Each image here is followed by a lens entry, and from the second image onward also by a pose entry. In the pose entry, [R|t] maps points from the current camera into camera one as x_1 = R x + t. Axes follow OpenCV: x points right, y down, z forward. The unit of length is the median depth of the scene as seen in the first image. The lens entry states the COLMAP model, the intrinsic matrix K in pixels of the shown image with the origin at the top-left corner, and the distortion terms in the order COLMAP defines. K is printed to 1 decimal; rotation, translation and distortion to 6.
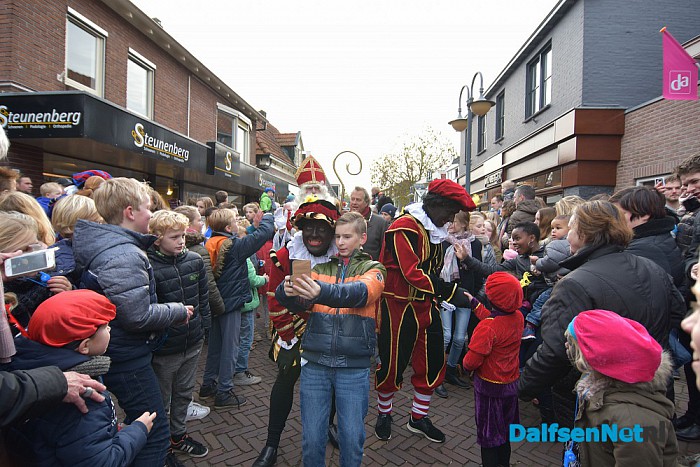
lens RADIAL K [[368.5, 0, 350.0], [0, 368.5, 233.5], [0, 0, 1]] dist [0.000276, -0.000589]
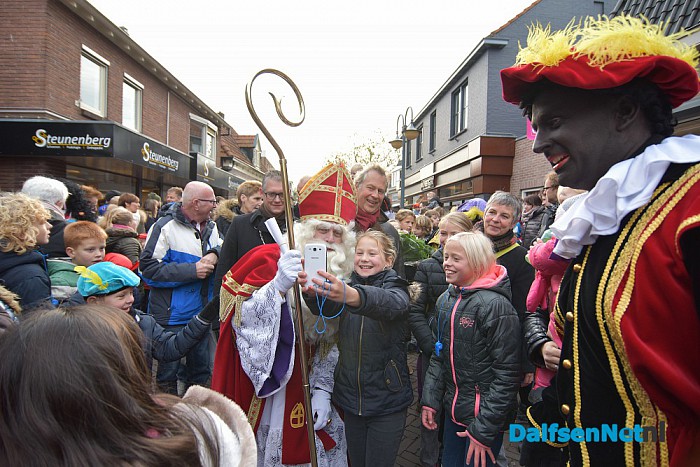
lens RADIAL K [[368.5, 0, 350.0], [0, 368.5, 233.5], [0, 0, 1]] dist [0.000276, -0.000589]
pose [[0.990820, -0.002383, 0.135167, -0.034682], [0.000563, 0.999909, 0.013502, -0.002986], [-0.135187, -0.013302, 0.990731, -0.226343]]
